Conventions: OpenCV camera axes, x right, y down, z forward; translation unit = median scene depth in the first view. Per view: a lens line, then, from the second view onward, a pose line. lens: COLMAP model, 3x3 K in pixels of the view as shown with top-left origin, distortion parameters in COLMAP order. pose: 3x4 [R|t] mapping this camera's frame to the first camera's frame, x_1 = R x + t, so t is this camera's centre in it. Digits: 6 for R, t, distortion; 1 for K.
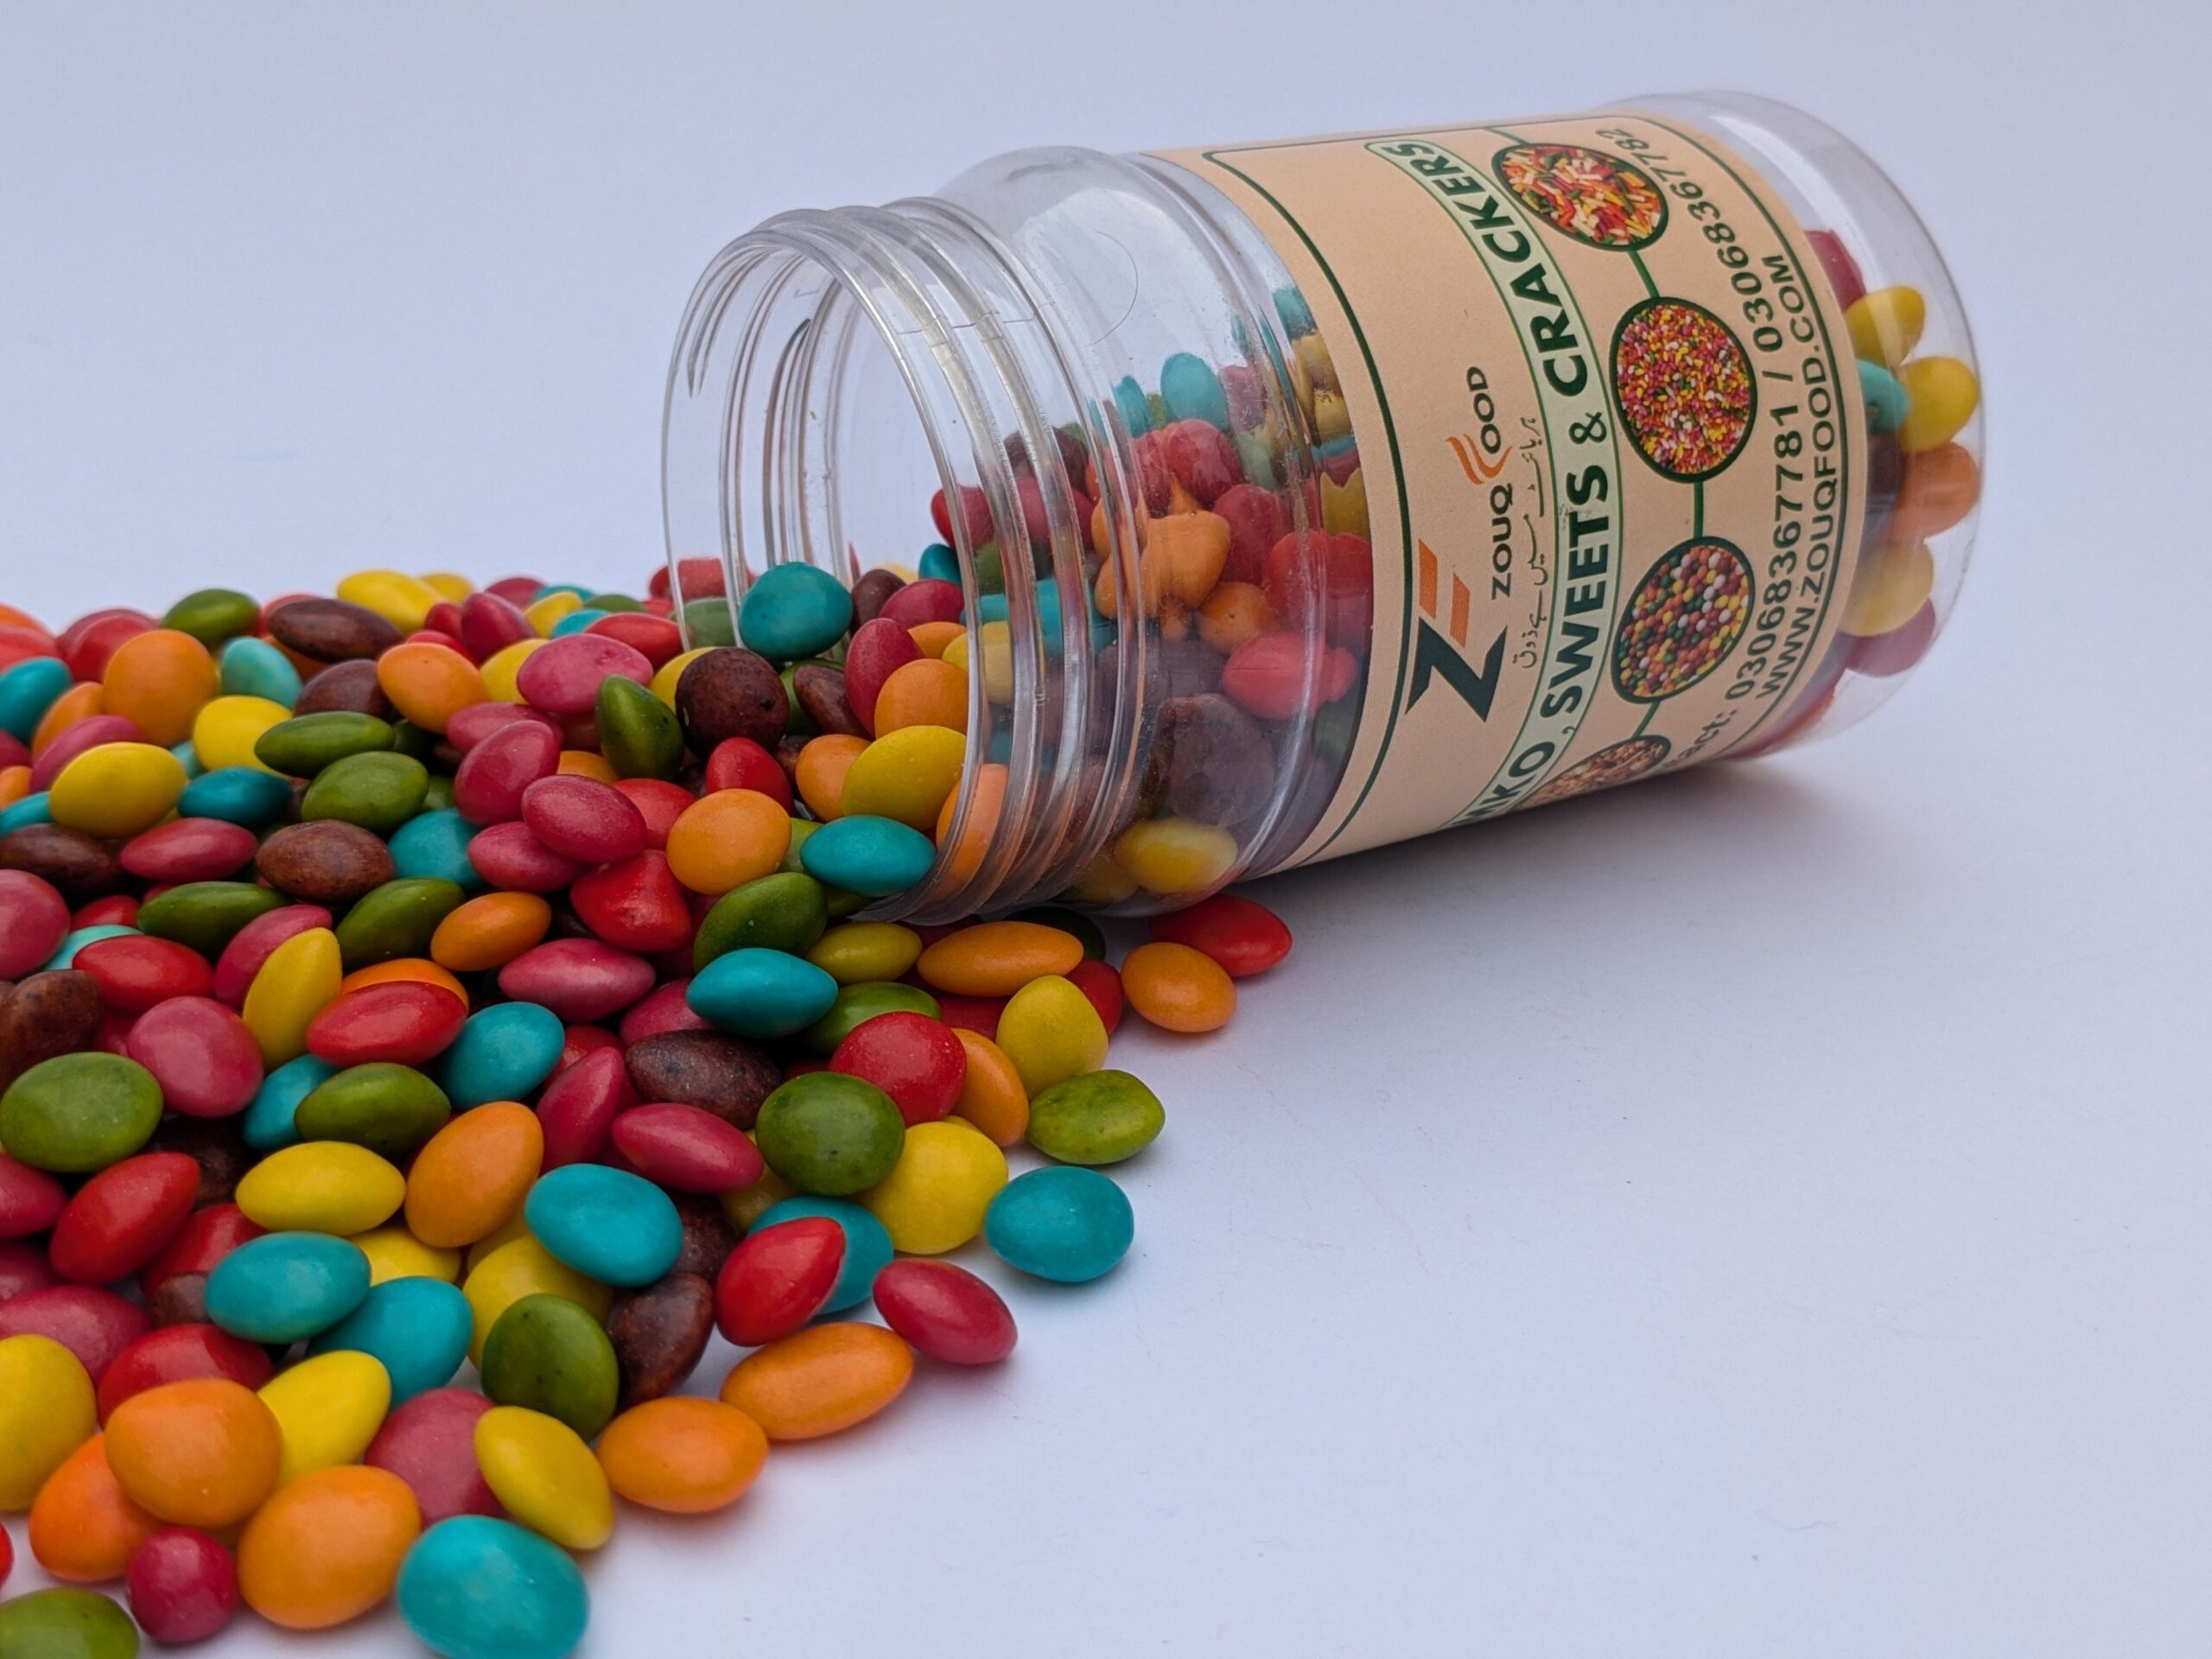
lens RADIAL K [[2703.3, 0, 1103.4], [0, 2703.3, 838.1], [0, 0, 1]] dist [0.192702, -1.001422]
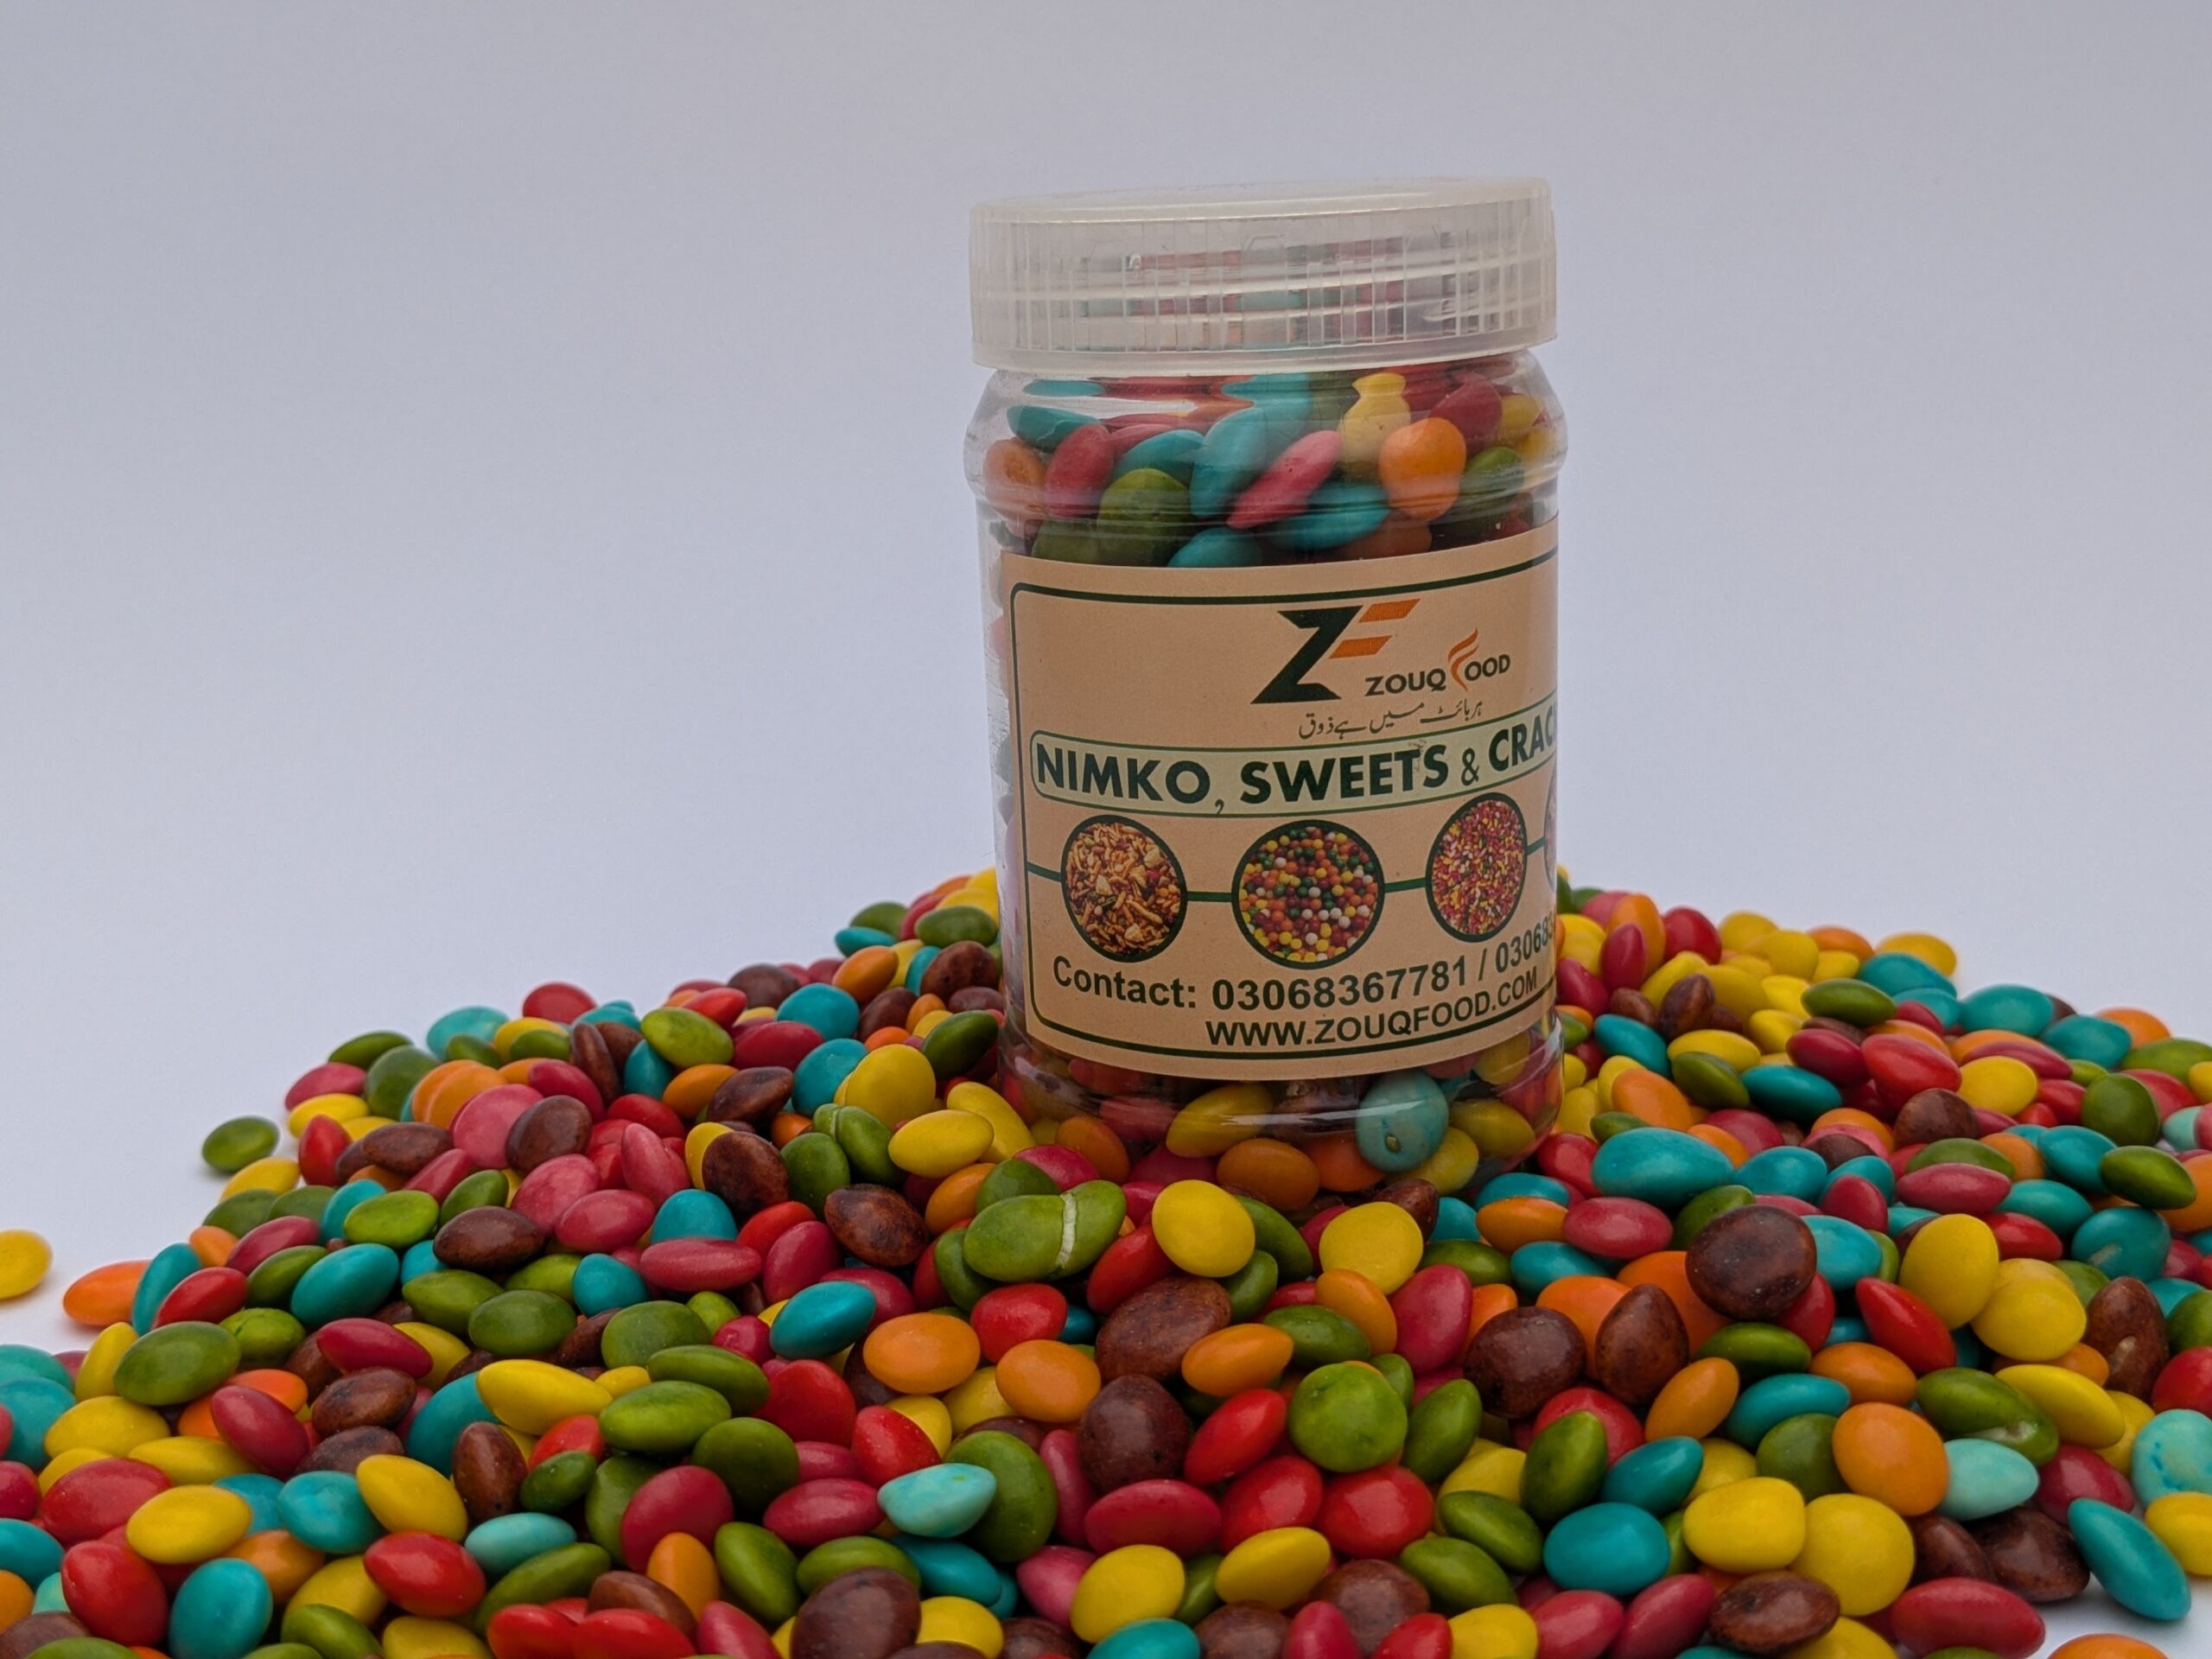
lens RADIAL K [[2658.8, 0, 1108.7], [0, 2658.8, 832.6], [0, 0, 1]] dist [0.086519, -0.762296]
pose [[0.174853, 0.941540, -0.287974, 0.517750], [-0.820433, -0.022373, -0.571305, 0.675383], [-0.544350, 0.336157, 0.768558, 0.140901]]
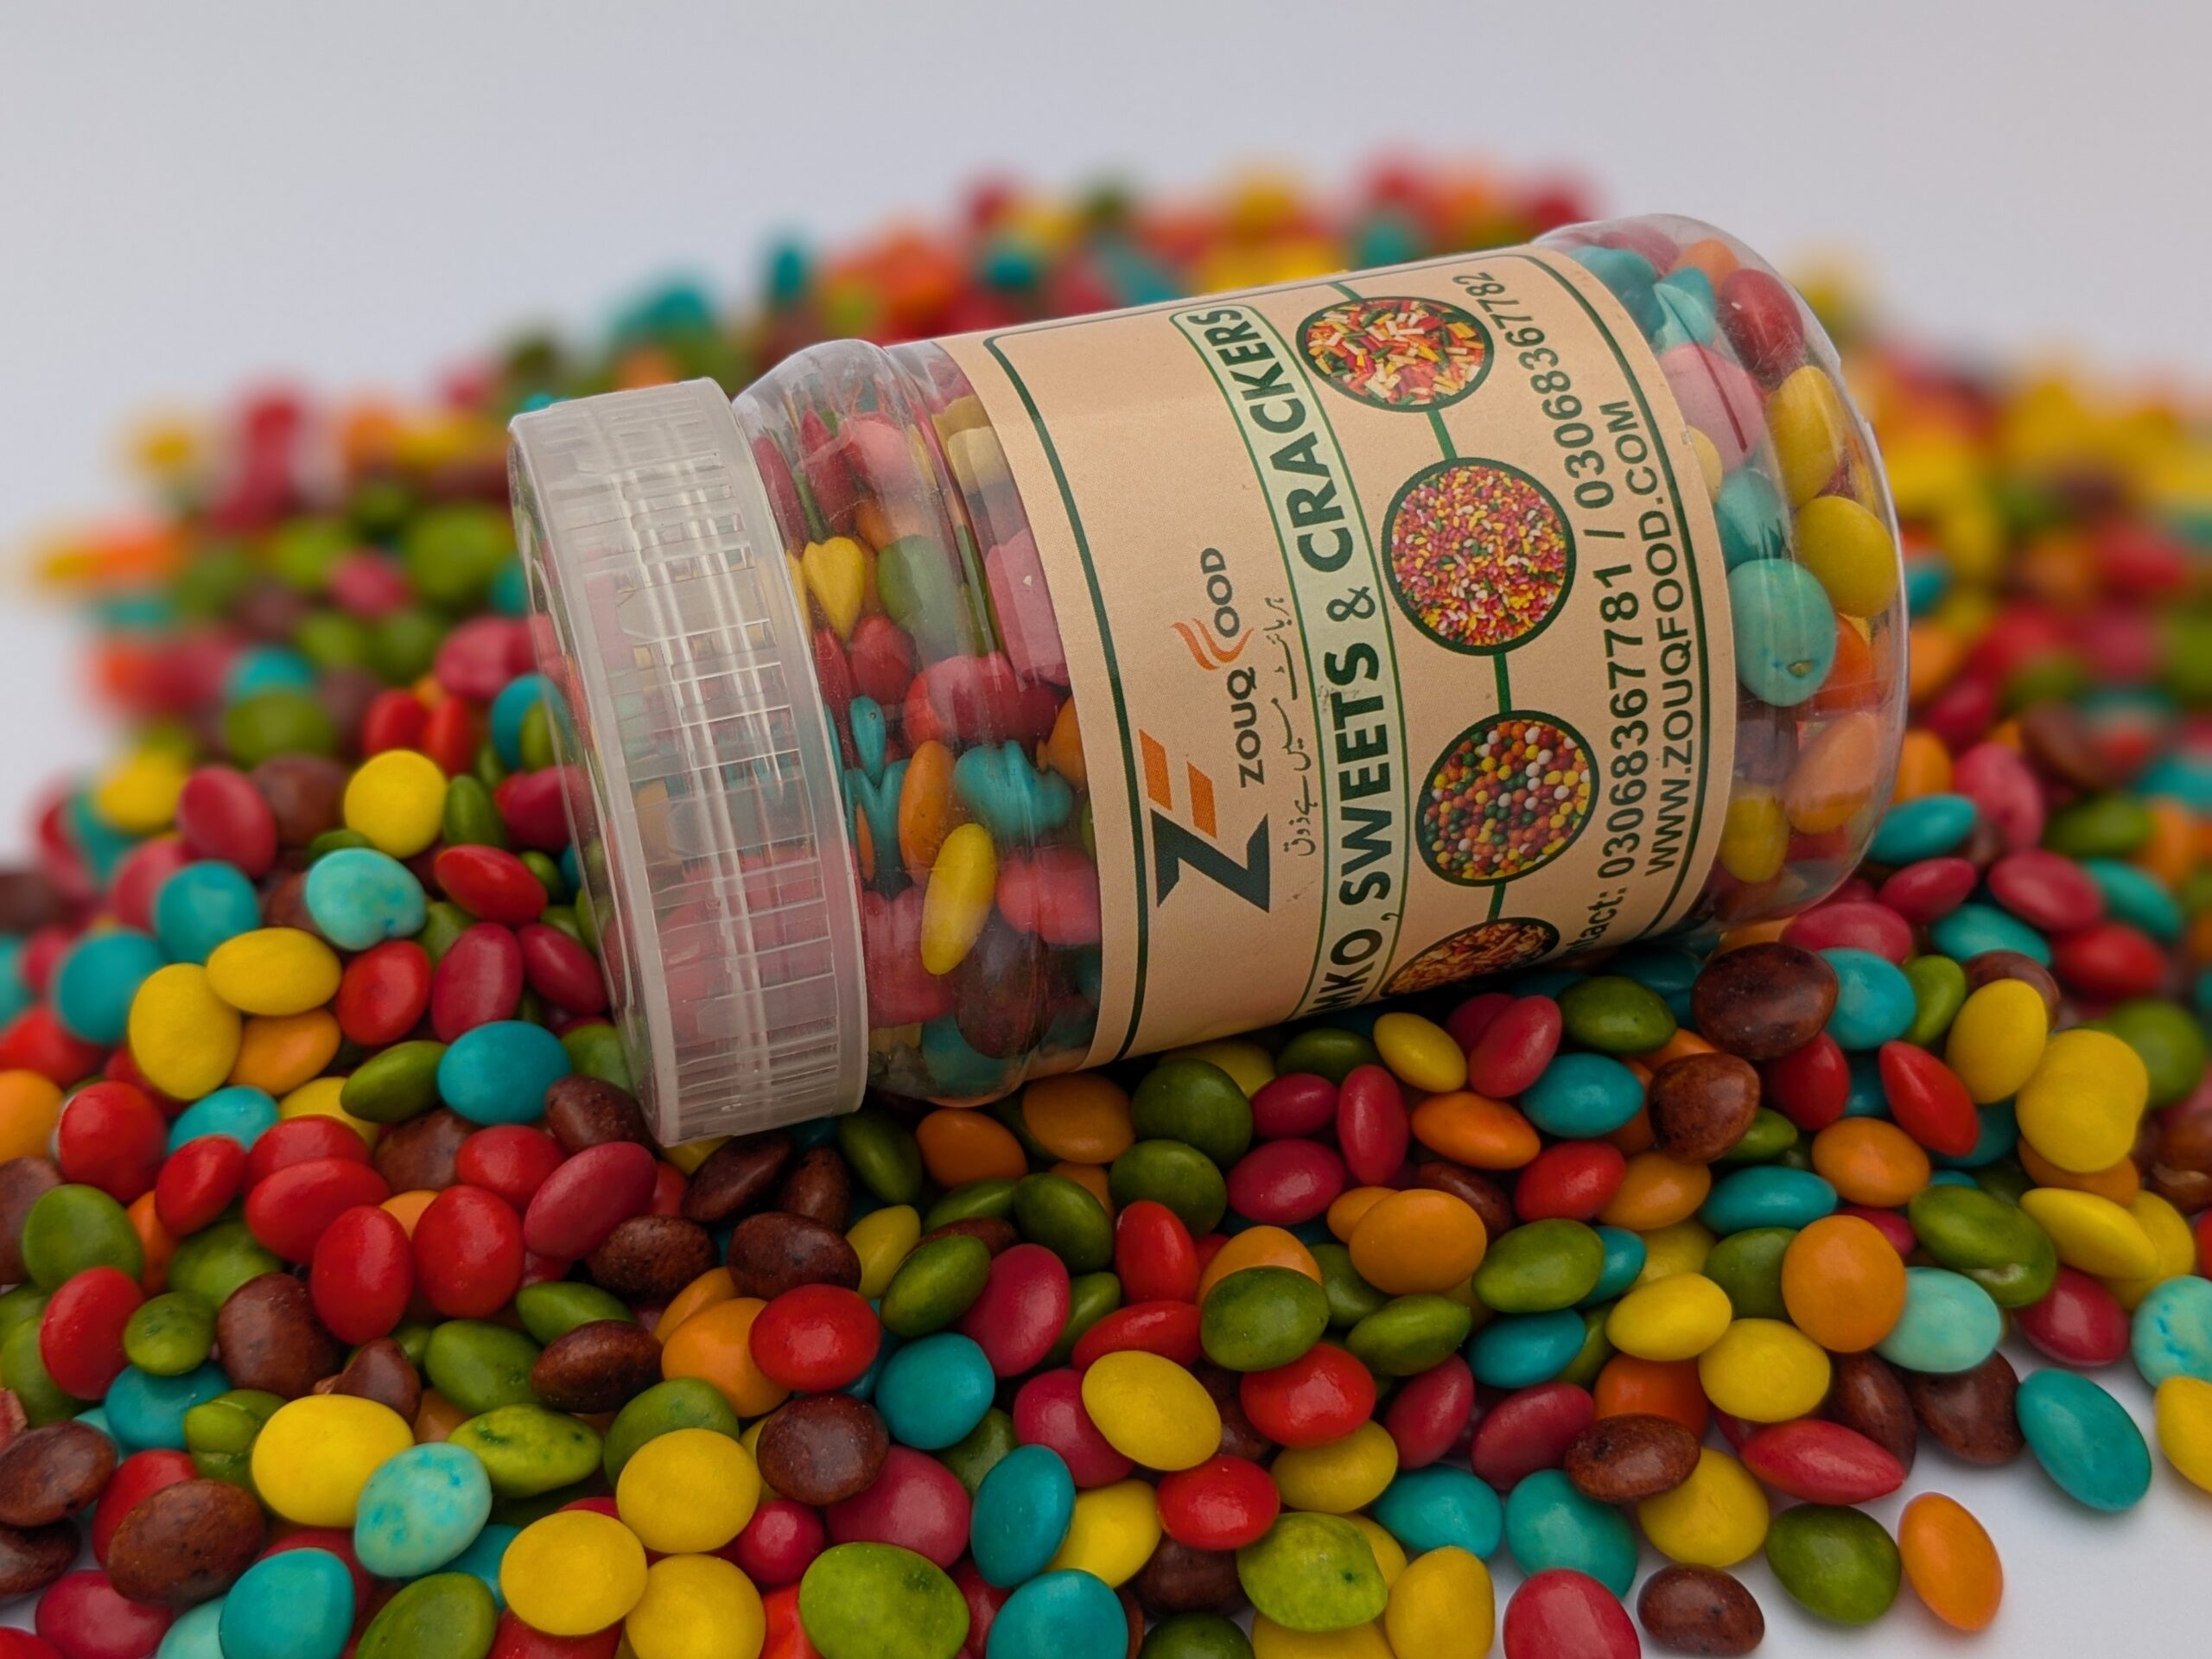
lens RADIAL K [[2703.3, 0, 1103.4], [0, 2703.3, 838.1], [0, 0, 1]] dist [0.192702, -1.001422]
pose [[0.957820, -0.010646, -0.287171, 0.353171], [0.002826, 0.999614, -0.027632, -0.041995], [0.287354, 0.025655, 0.957481, 0.071990]]
